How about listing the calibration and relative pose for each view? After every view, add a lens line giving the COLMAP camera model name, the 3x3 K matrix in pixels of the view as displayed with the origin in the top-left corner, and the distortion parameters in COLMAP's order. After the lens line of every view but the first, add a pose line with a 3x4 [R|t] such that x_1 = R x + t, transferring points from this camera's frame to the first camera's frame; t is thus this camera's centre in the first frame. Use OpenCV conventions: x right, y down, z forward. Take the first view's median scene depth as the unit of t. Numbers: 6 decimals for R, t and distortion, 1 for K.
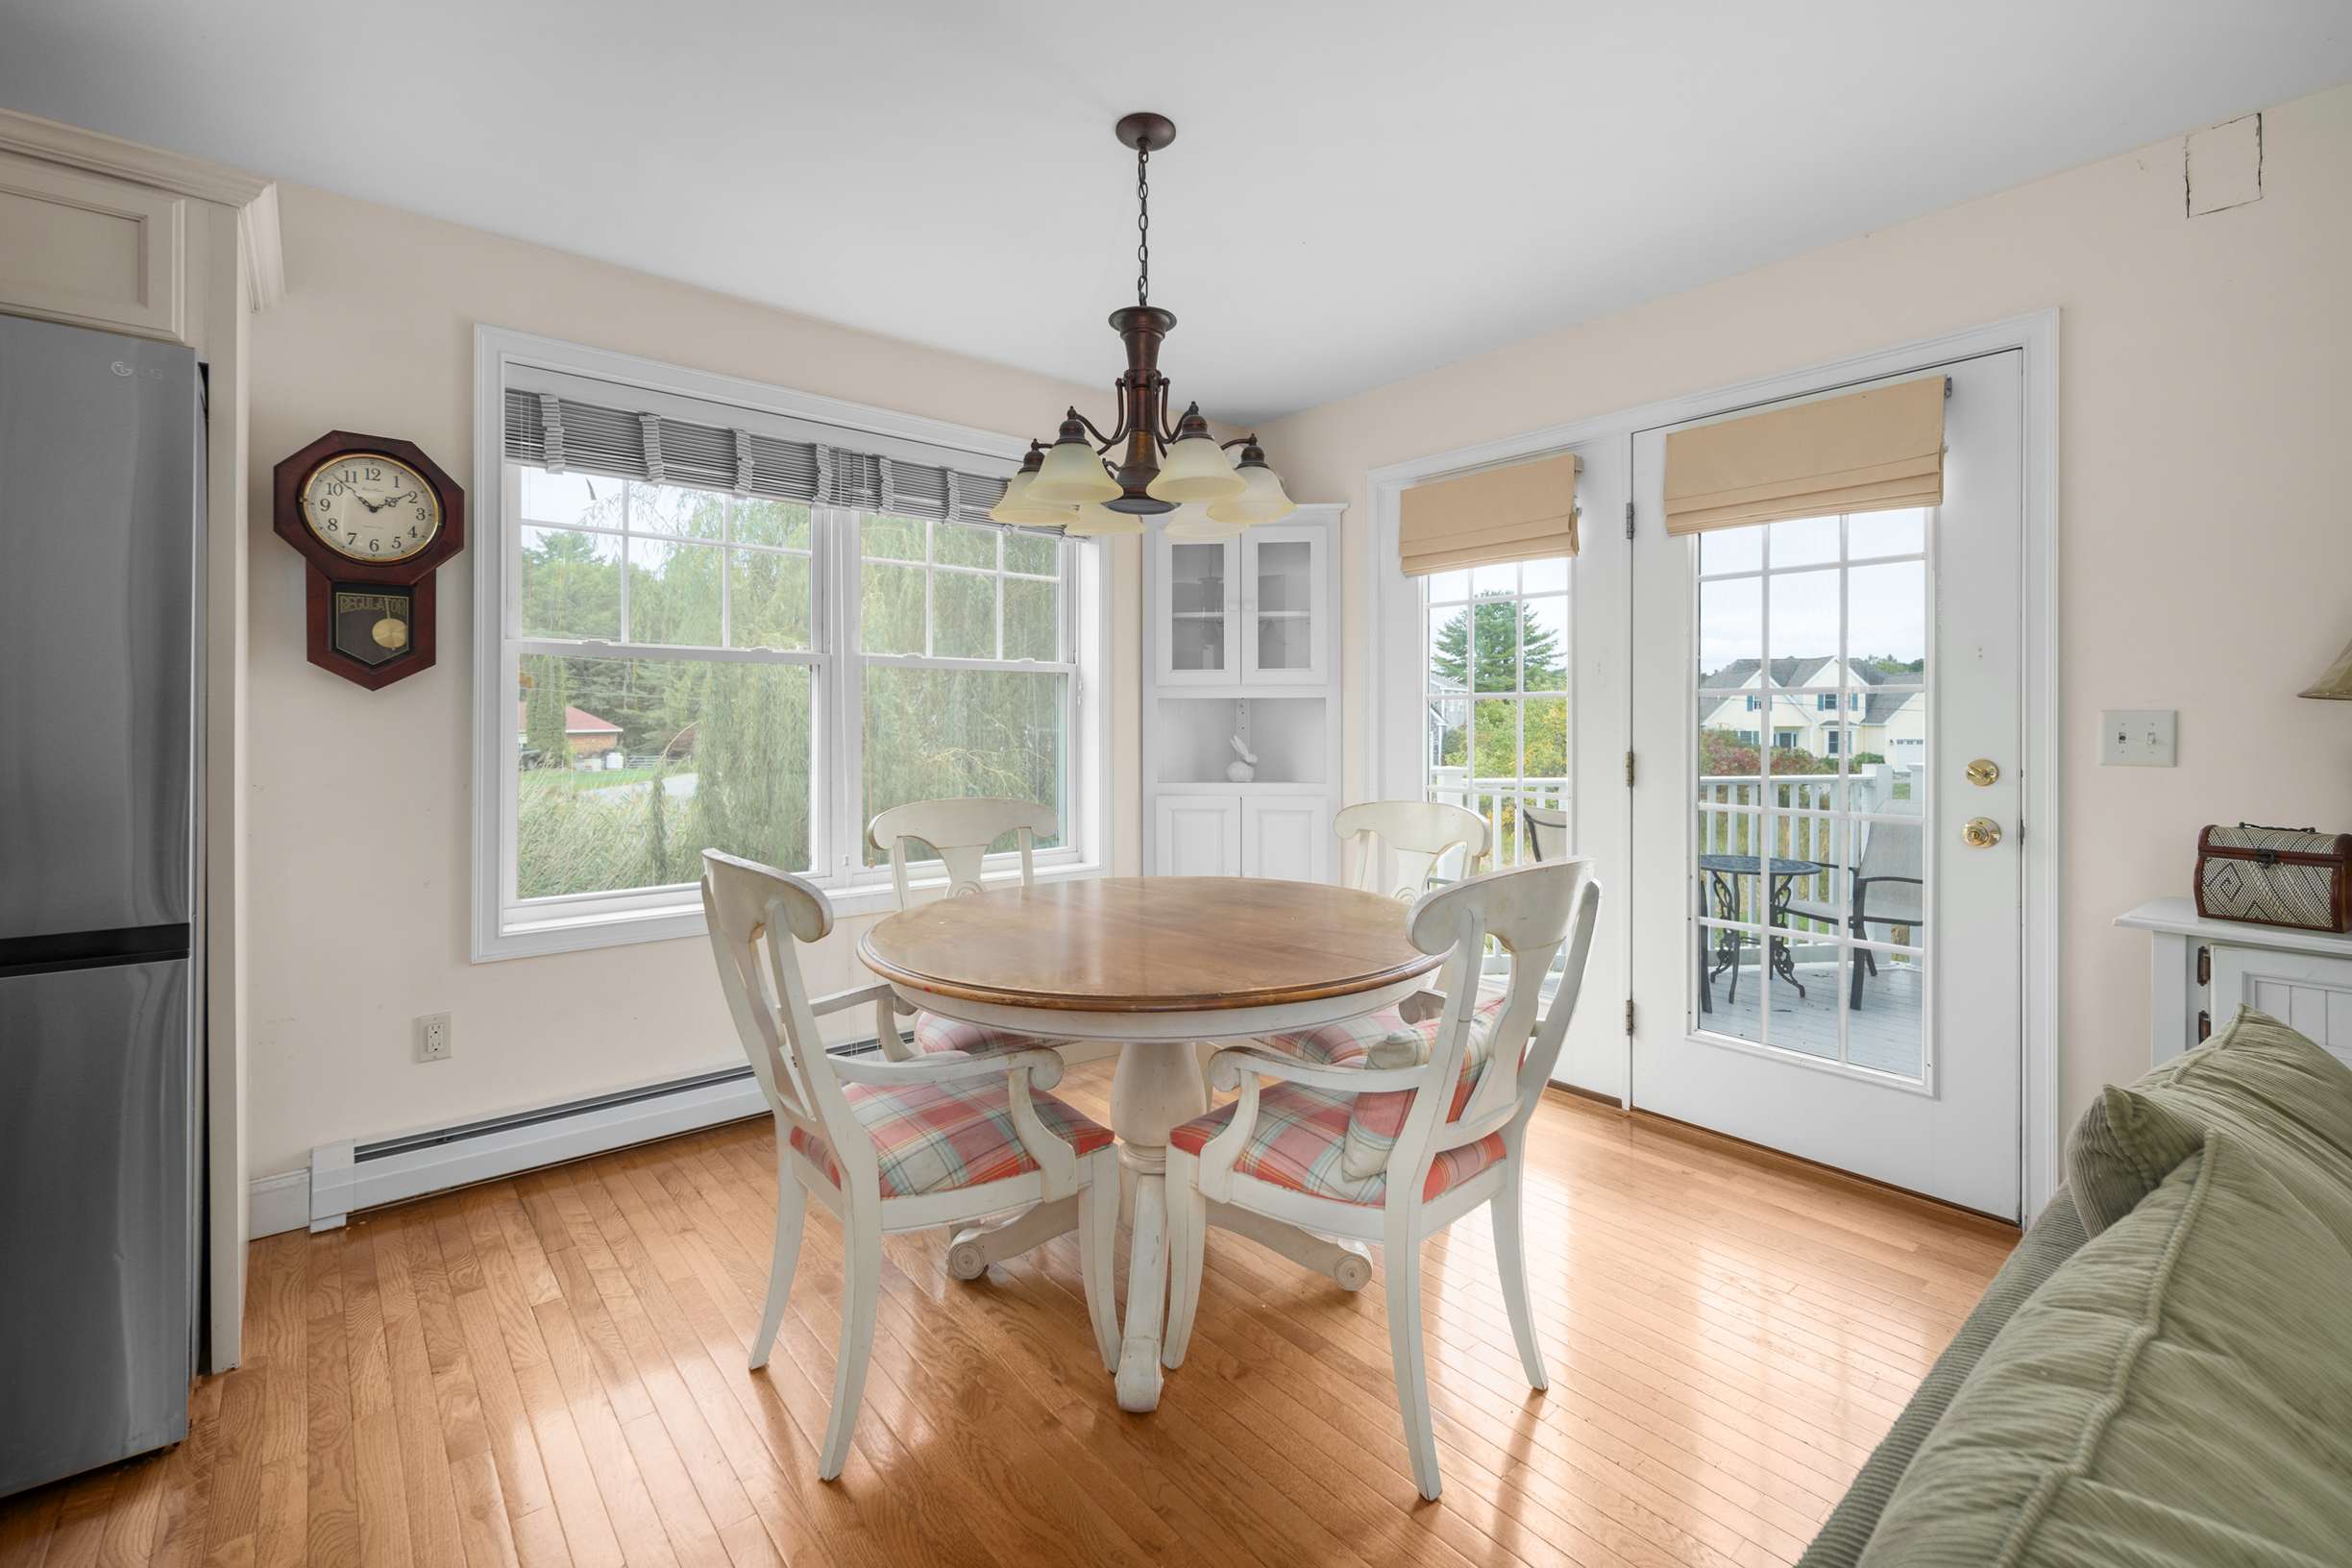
lens RADIAL K [[1029.0, 0, 1185.3], [0, 1029.0, 716.3], [0, 0, 1]] dist [0.008257, -0.000882]
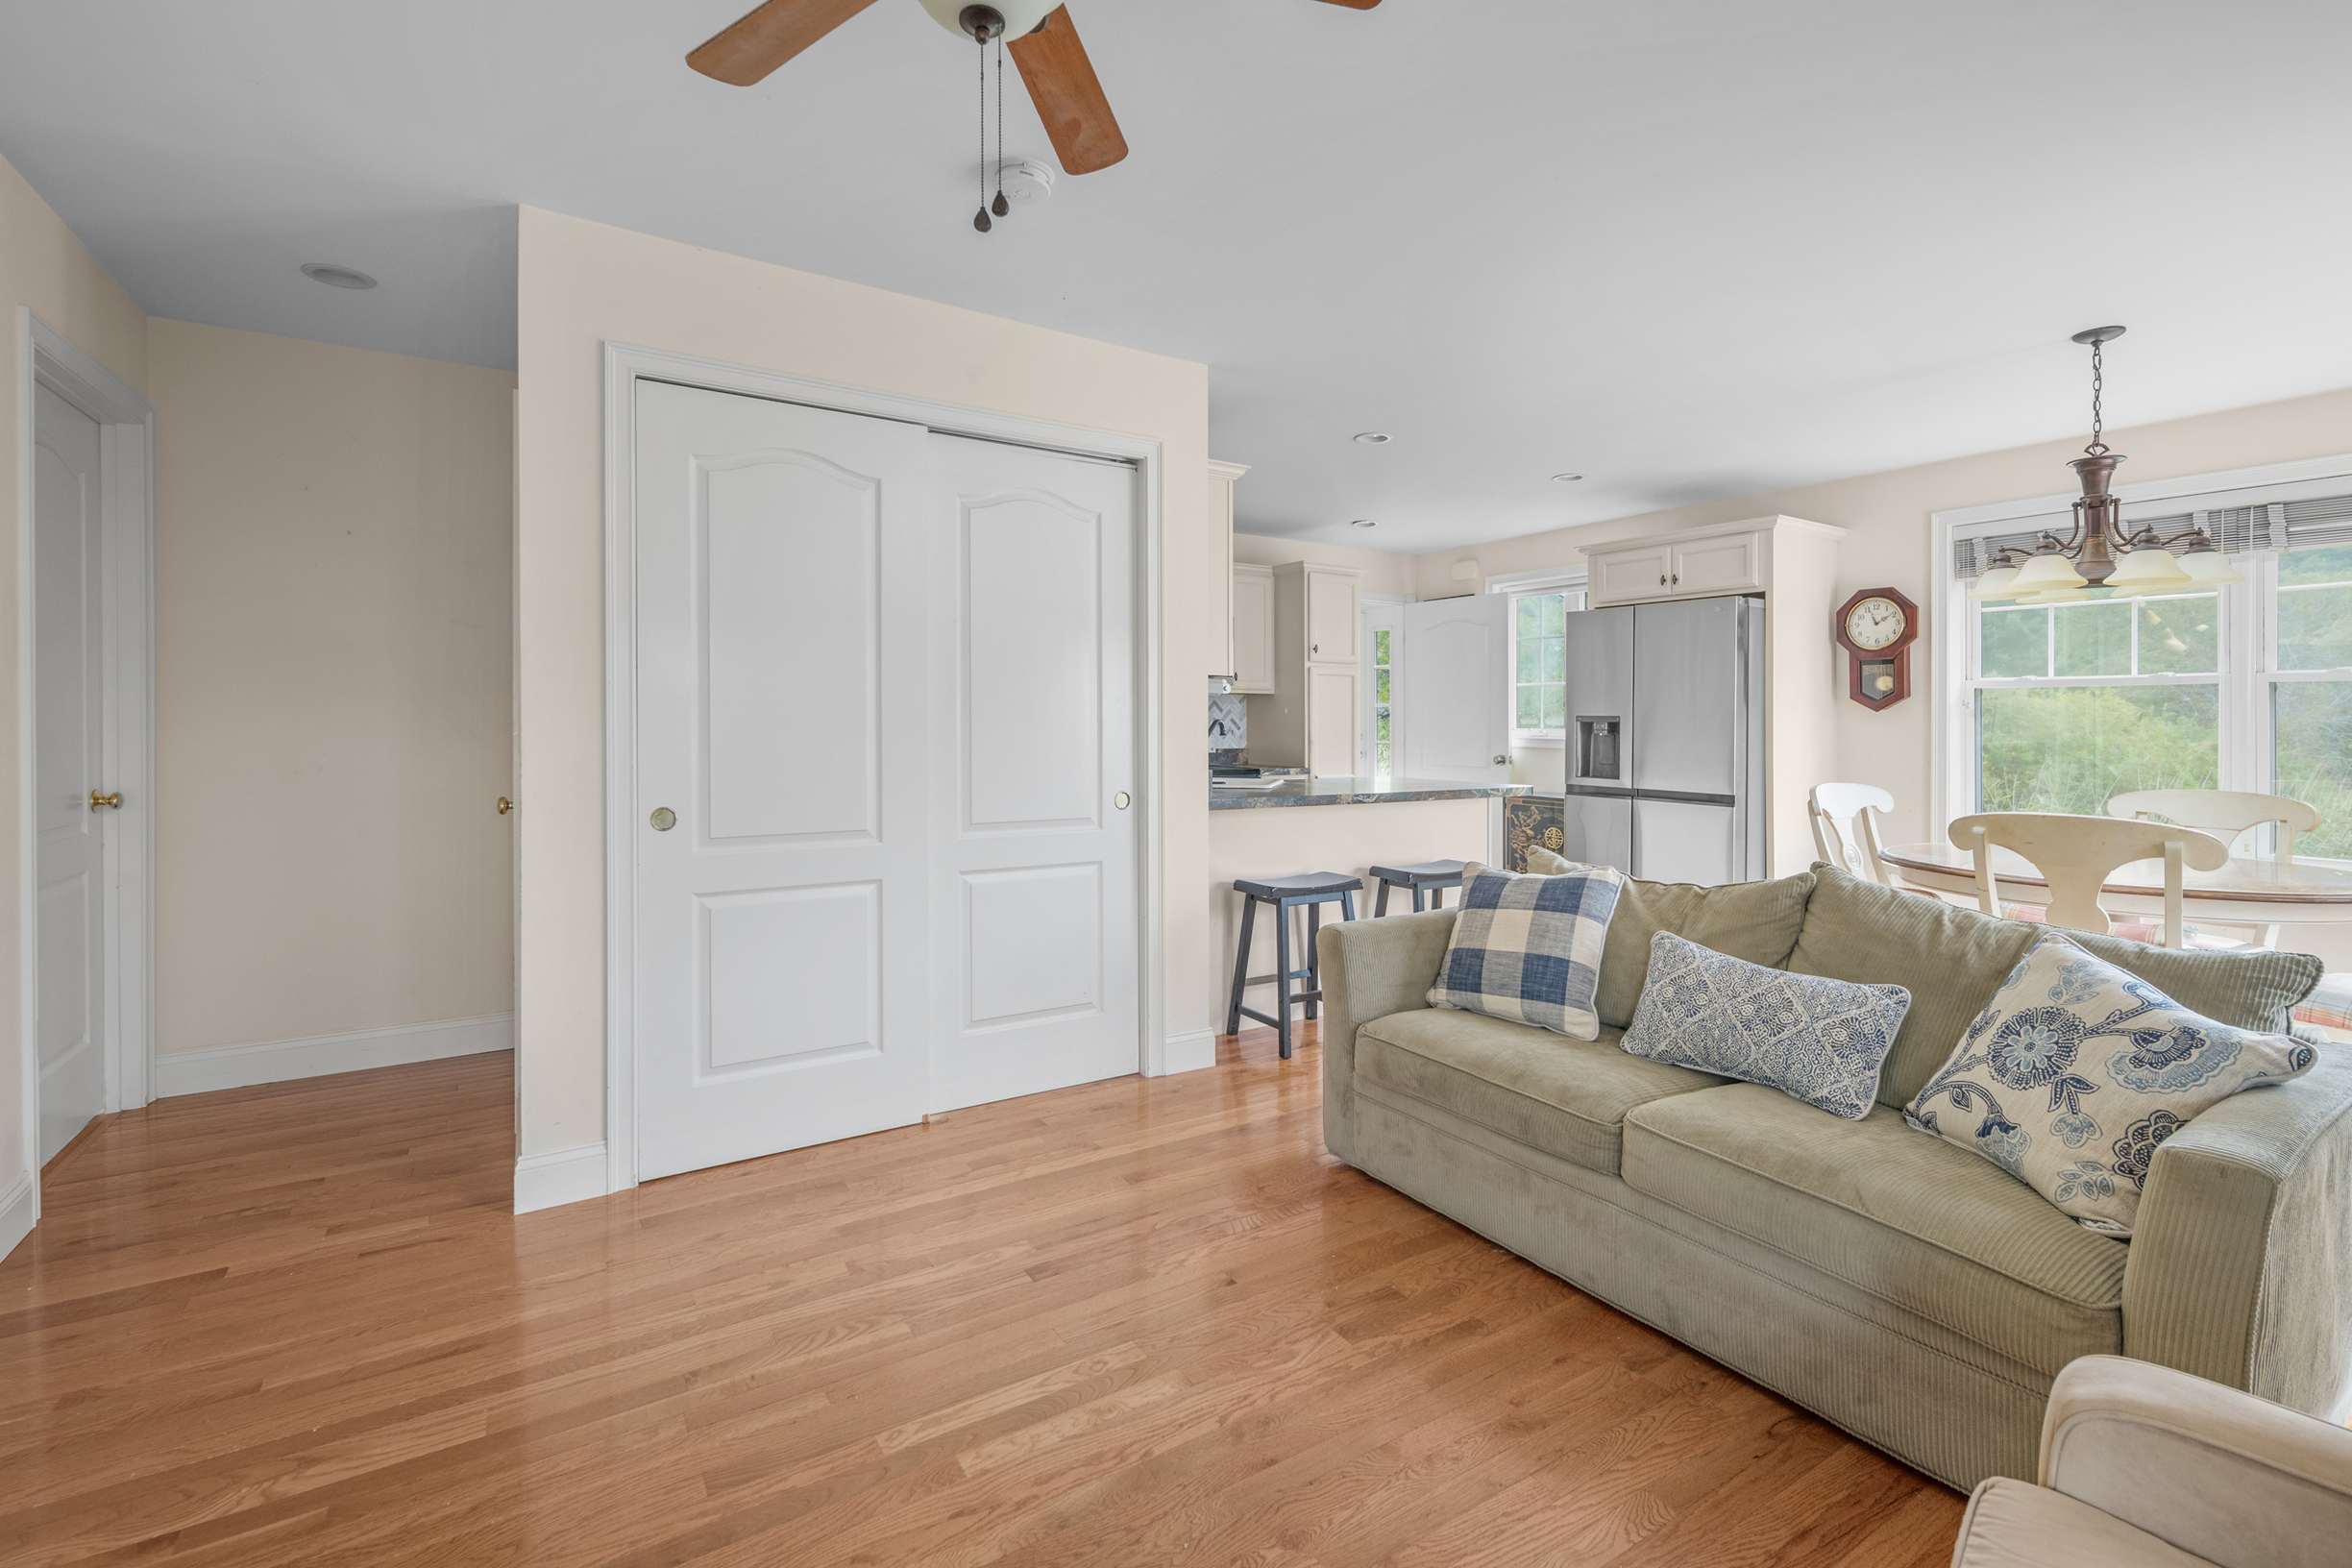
lens RADIAL K [[1029.0, 0, 1171.7], [0, 1029.0, 716.2], [0, 0, 1]] dist [0.008257, -0.000882]
pose [[-0.130662, -0.006384, -0.991406, 1.409003], [-0.000125, 0.999979, -0.006422, -0.002213], [0.991427, -0.000715, -0.130660, -0.119854]]
